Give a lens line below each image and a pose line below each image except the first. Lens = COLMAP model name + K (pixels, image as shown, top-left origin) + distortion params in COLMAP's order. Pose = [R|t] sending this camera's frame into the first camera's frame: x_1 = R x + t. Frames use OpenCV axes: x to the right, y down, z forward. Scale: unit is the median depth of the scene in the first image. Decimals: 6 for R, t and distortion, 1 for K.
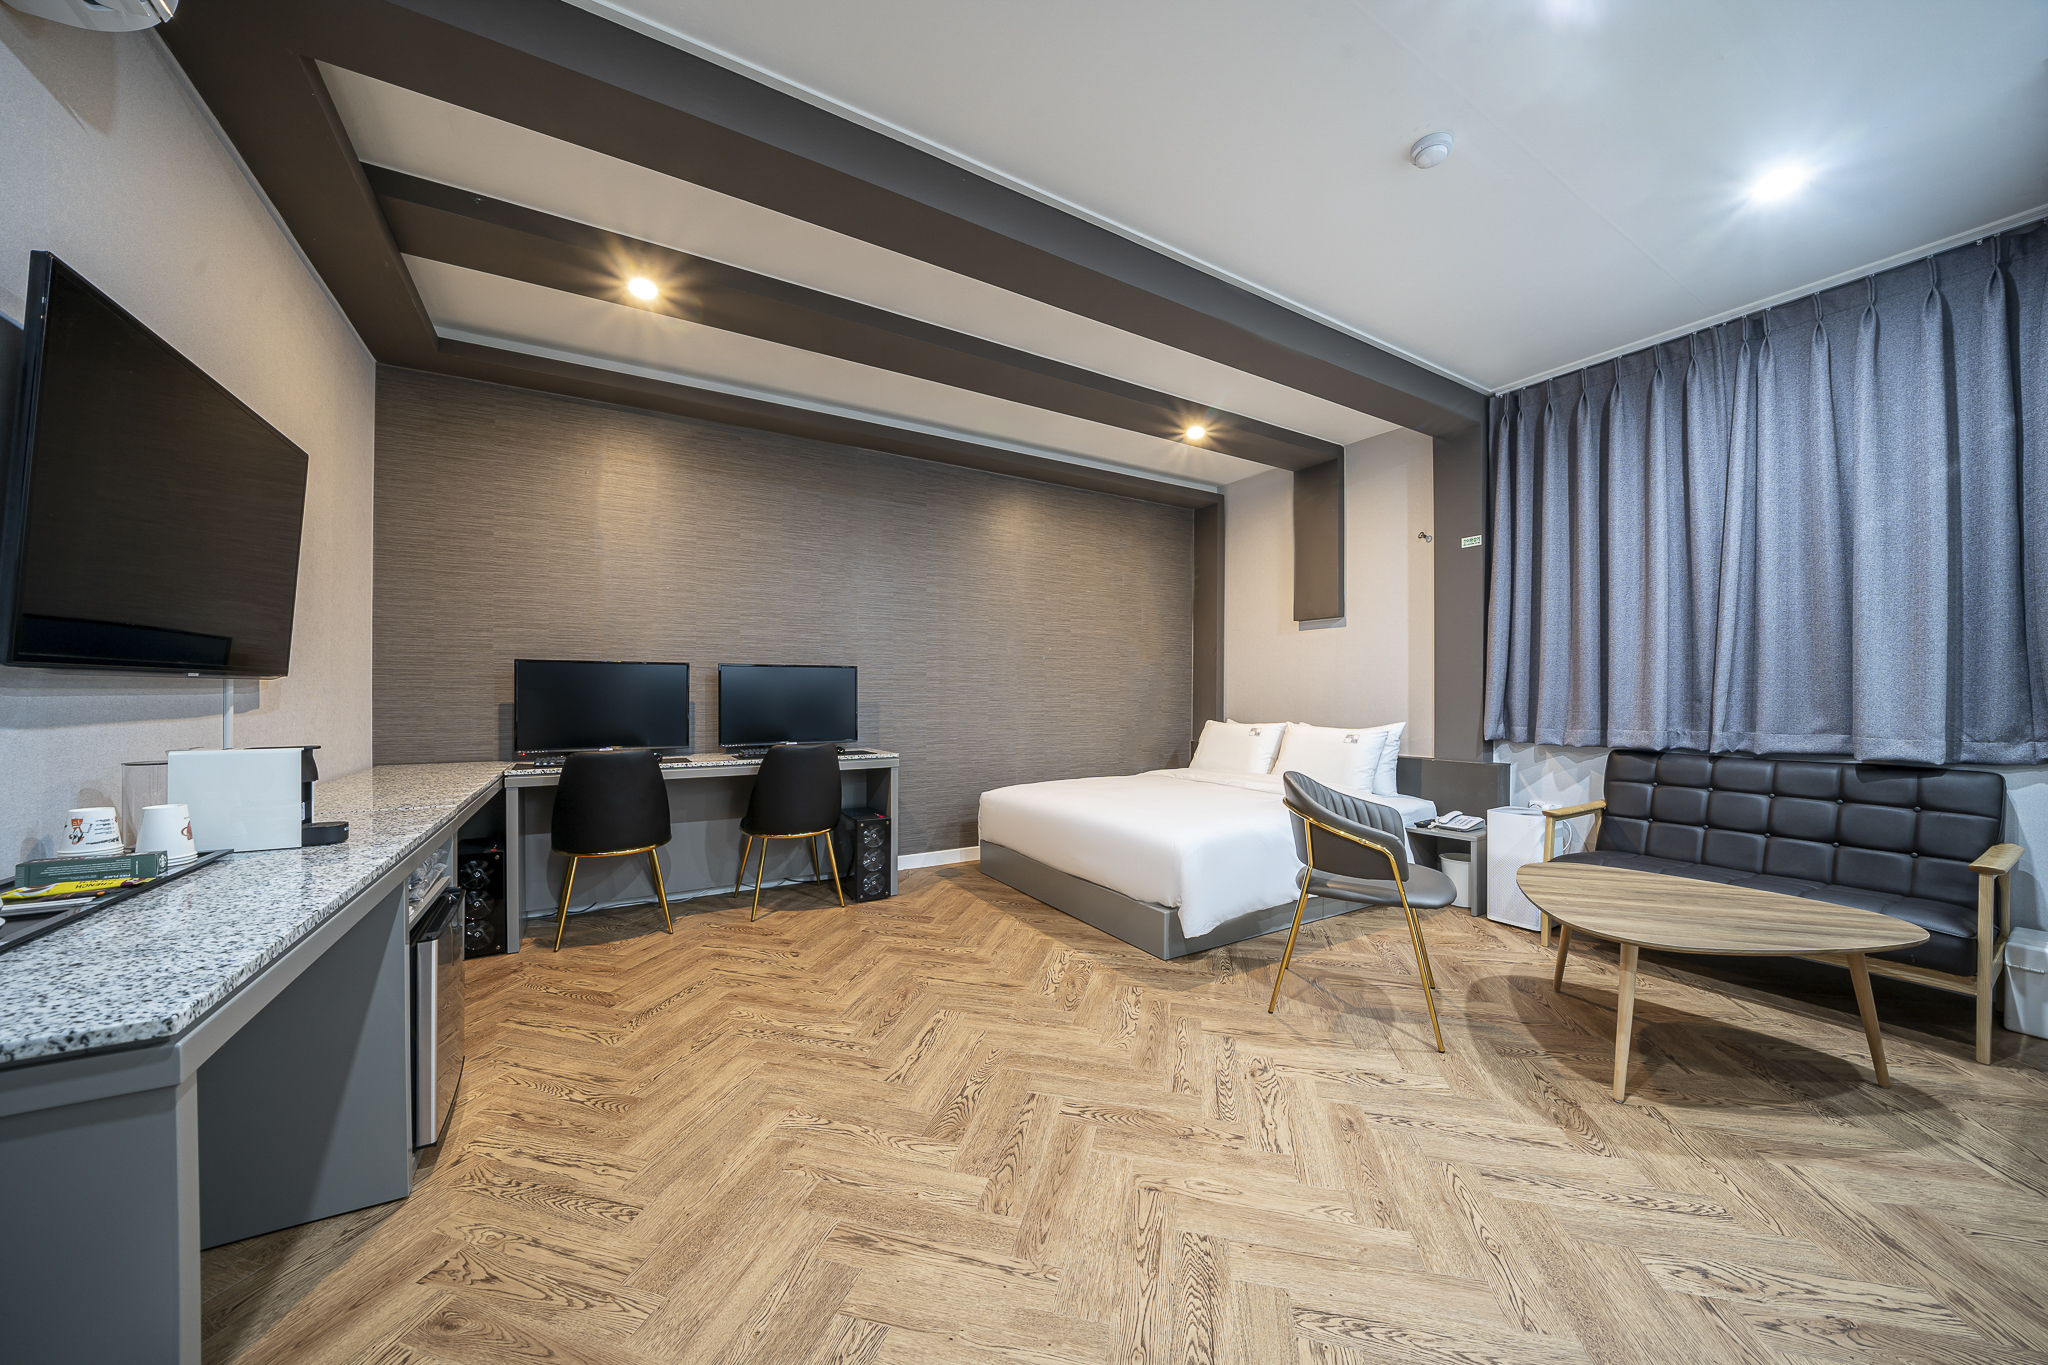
lens RADIAL K [[706.8, 0, 1023.9], [0, 706.8, 689.7], [0, 0, 1]] dist [-0.014410, 0.000087]
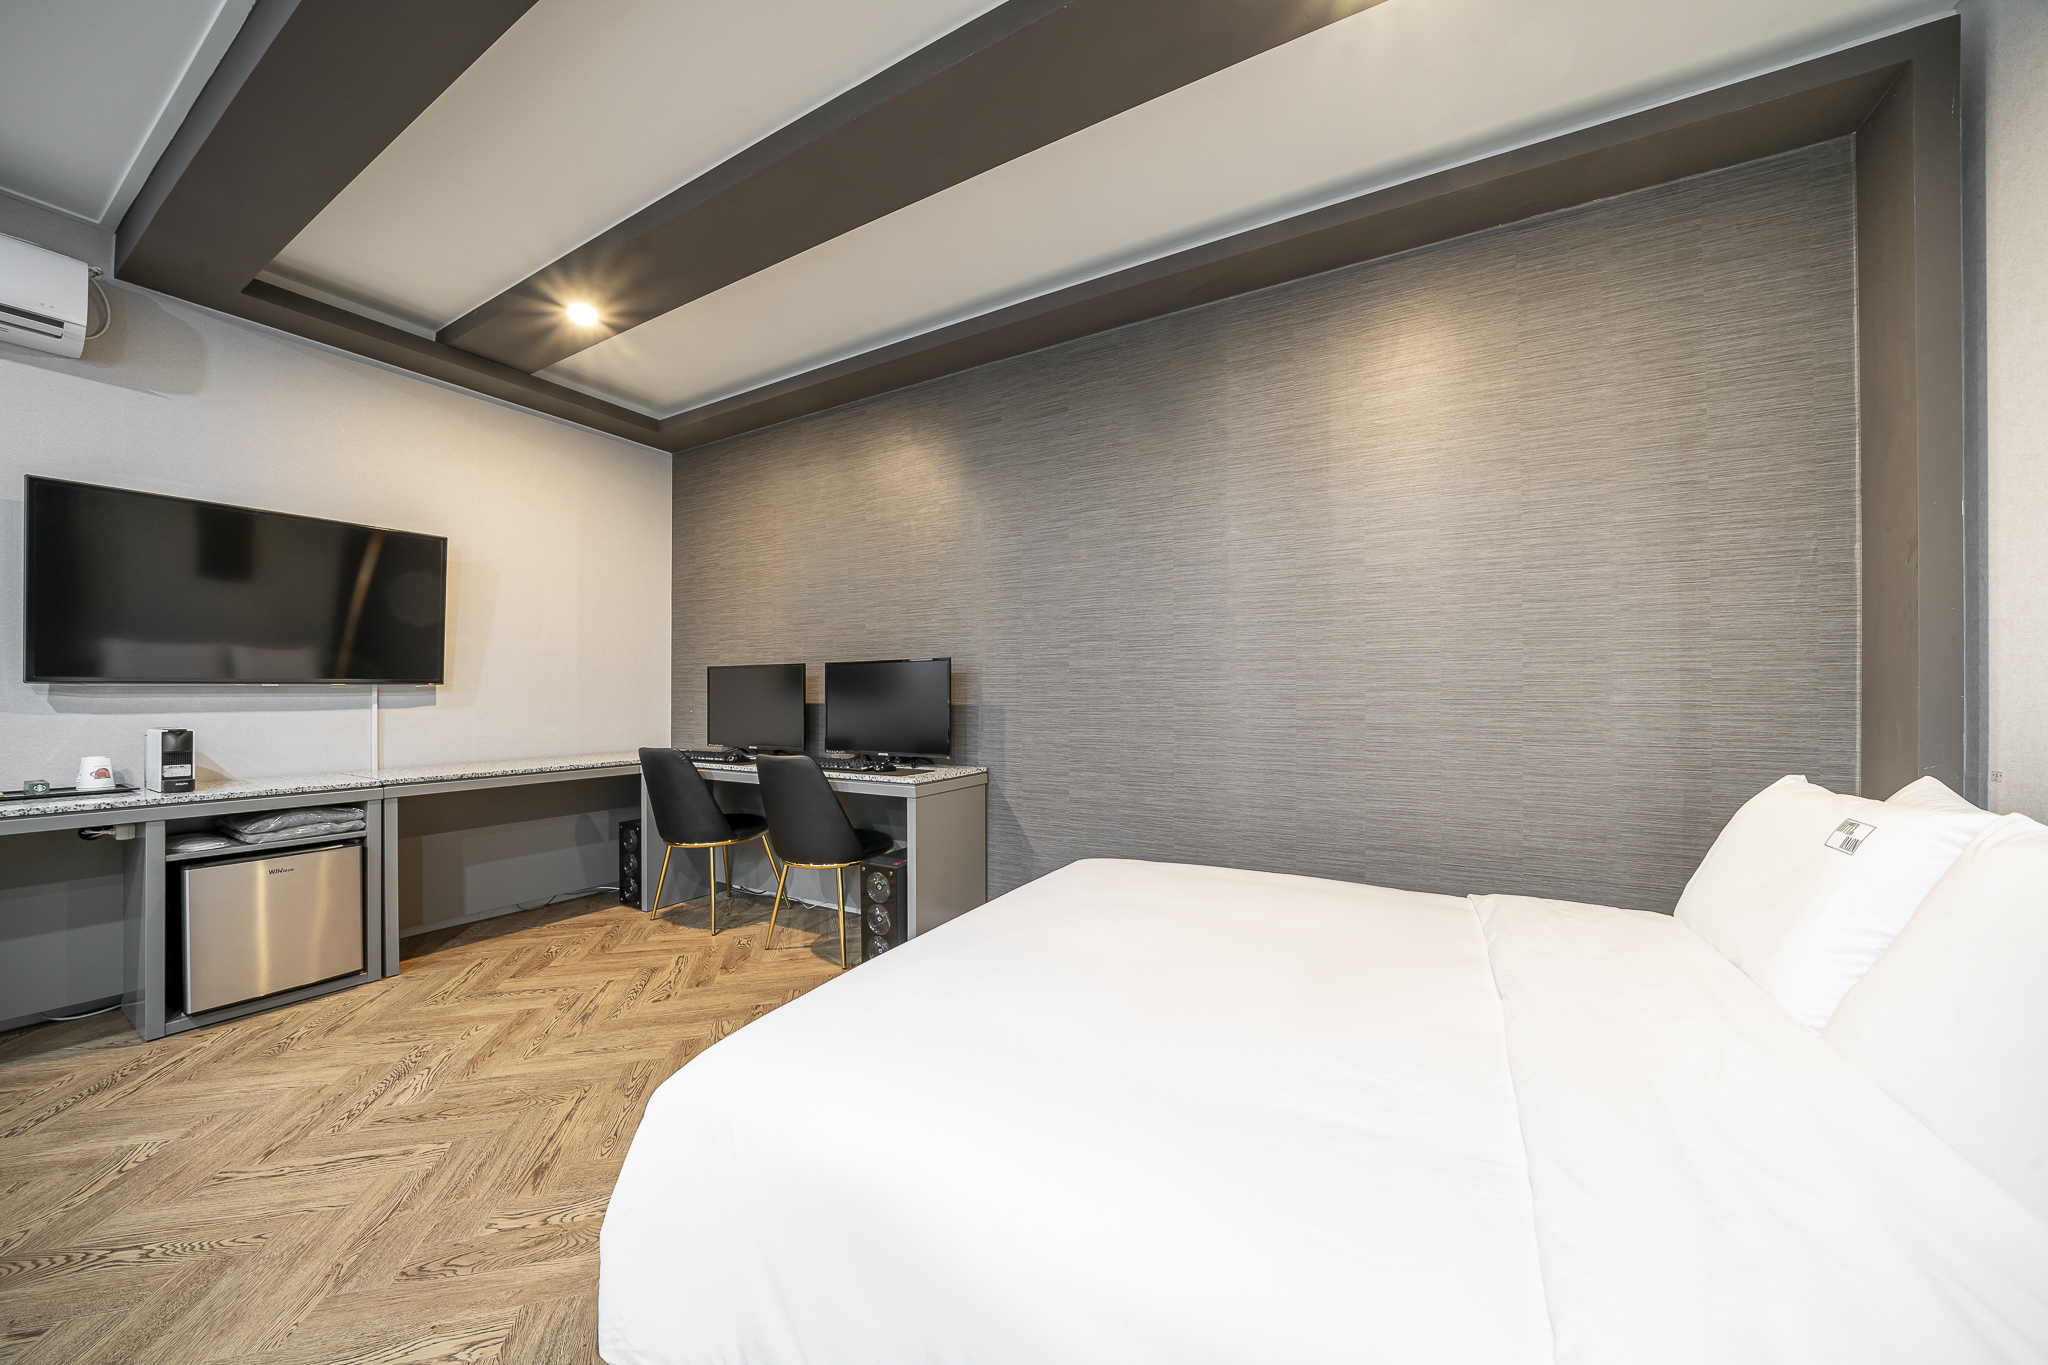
lens RADIAL K [[706.8, 0, 980.0], [0, 706.8, 695.9], [0, 0, 1]] dist [-0.014410, 0.000087]
pose [[0.481403, -0.004587, -0.876488, 0.676460], [0.006081, 0.999980, -0.001893, 0.013806], [0.876478, -0.004418, 0.481421, 1.028762]]
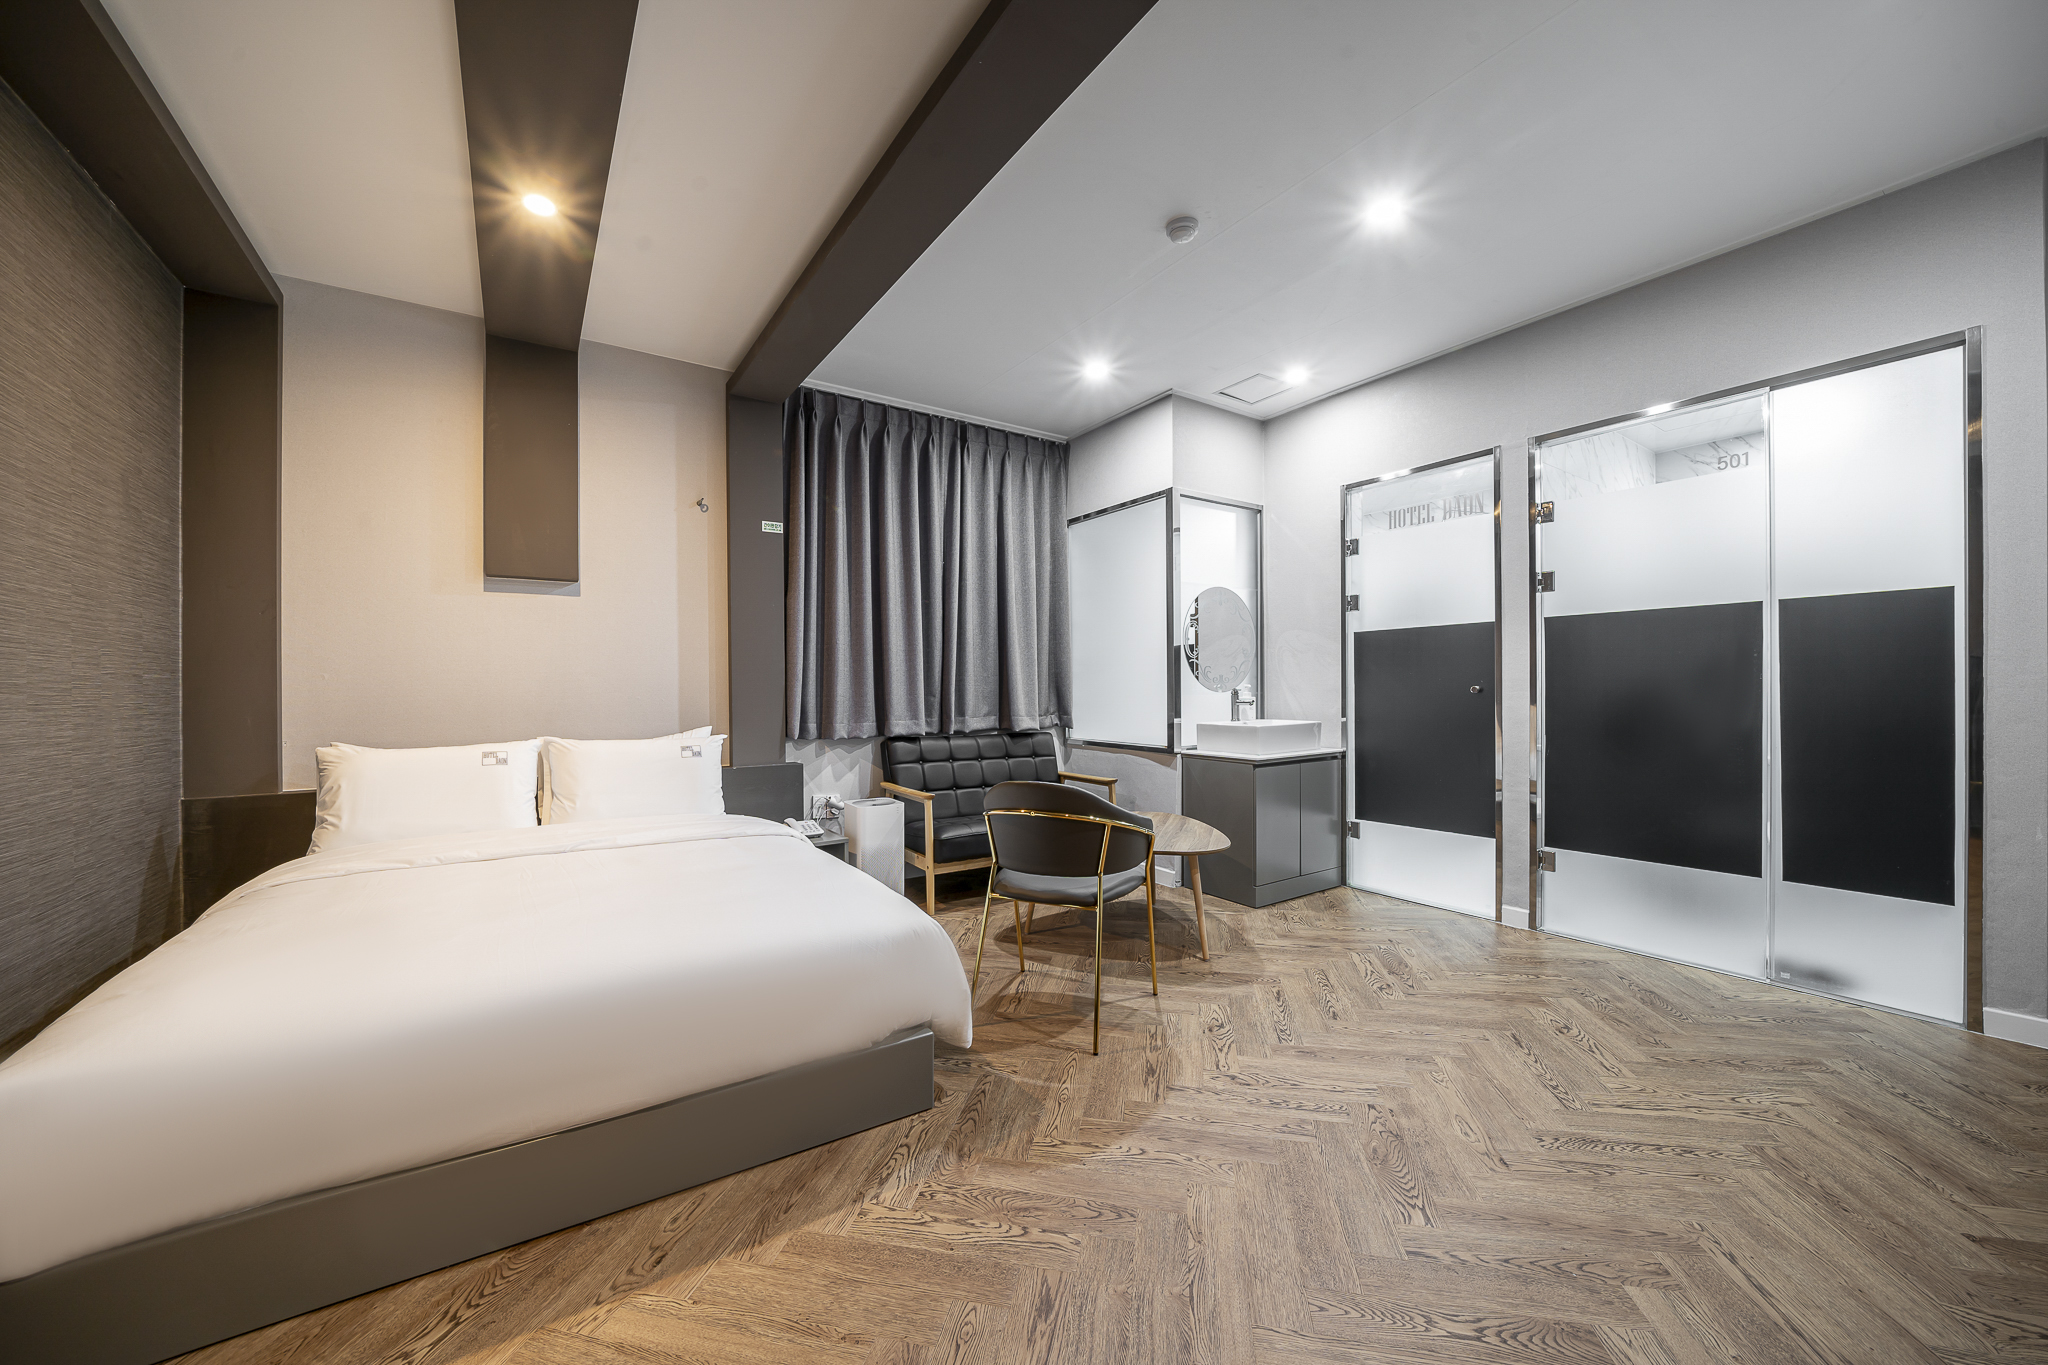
lens RADIAL K [[766.0, 0, 984.9], [0, 766.0, 688.5], [0, 0, 1]] dist [-0.010249, 0.000400]
pose [[-0.036510, -0.000206, 0.999333, -0.529965], [-0.000589, 1.000000, 0.000184, 0.002382], [-0.999333, -0.000582, -0.036510, 1.043925]]
